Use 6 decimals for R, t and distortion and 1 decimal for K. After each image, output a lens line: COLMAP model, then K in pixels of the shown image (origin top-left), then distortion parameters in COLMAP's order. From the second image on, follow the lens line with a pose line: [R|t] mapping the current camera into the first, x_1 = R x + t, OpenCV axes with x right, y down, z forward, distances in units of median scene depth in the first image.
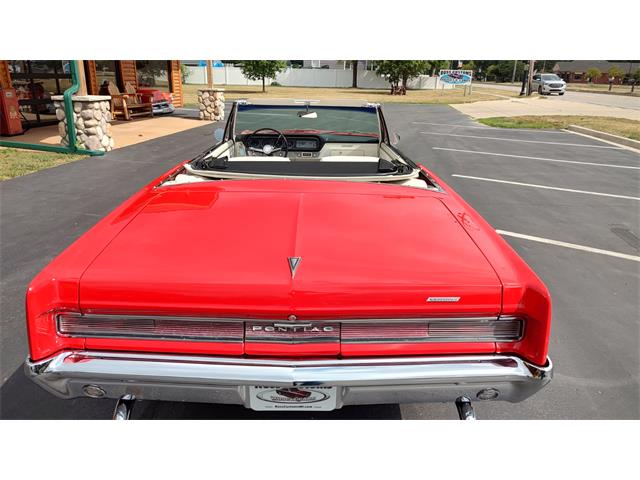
lens RADIAL K [[464.0, 0, 324.2], [0, 464.0, 231.8], [0, 0, 1]] dist [0.021486, -0.024928]
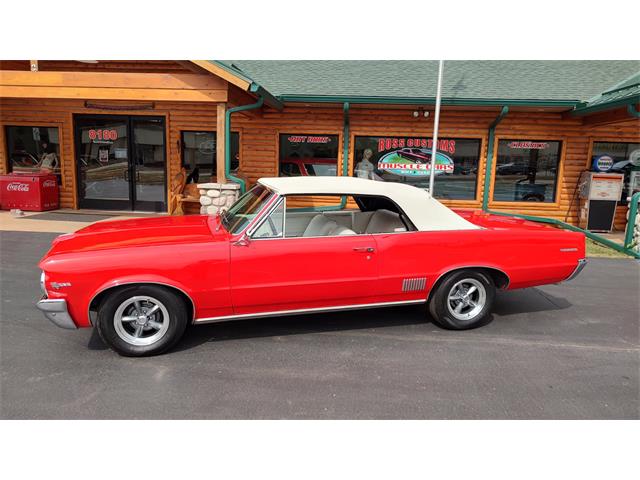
lens RADIAL K [[464.0, 0, 321.7], [0, 464.0, 238.1], [0, 0, 1]] dist [0.021486, -0.024928]
pose [[0.034368, 0.139463, -0.989631, 0.235035], [-0.343926, 0.931386, 0.119311, -0.052682], [0.938367, 0.336259, 0.079975, 0.170189]]
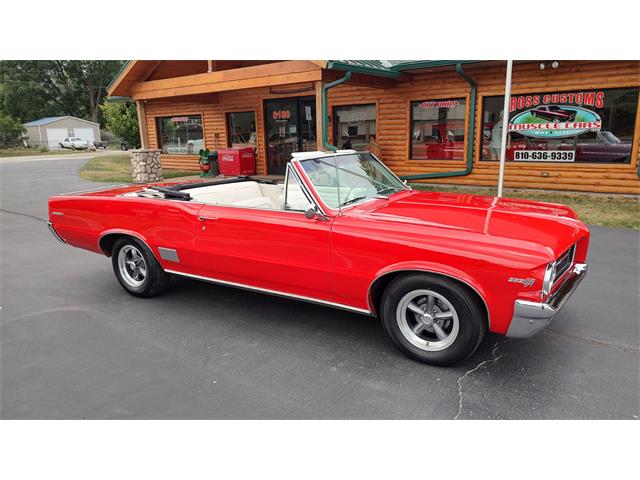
lens RADIAL K [[464.0, 0, 323.1], [0, 464.0, 237.9], [0, 0, 1]] dist [0.021486, -0.024928]
pose [[-0.528741, 0.175889, -0.830359, 0.230403], [-0.260183, 0.897610, 0.355810, -0.130778], [0.807922, 0.404177, -0.428840, 0.417752]]
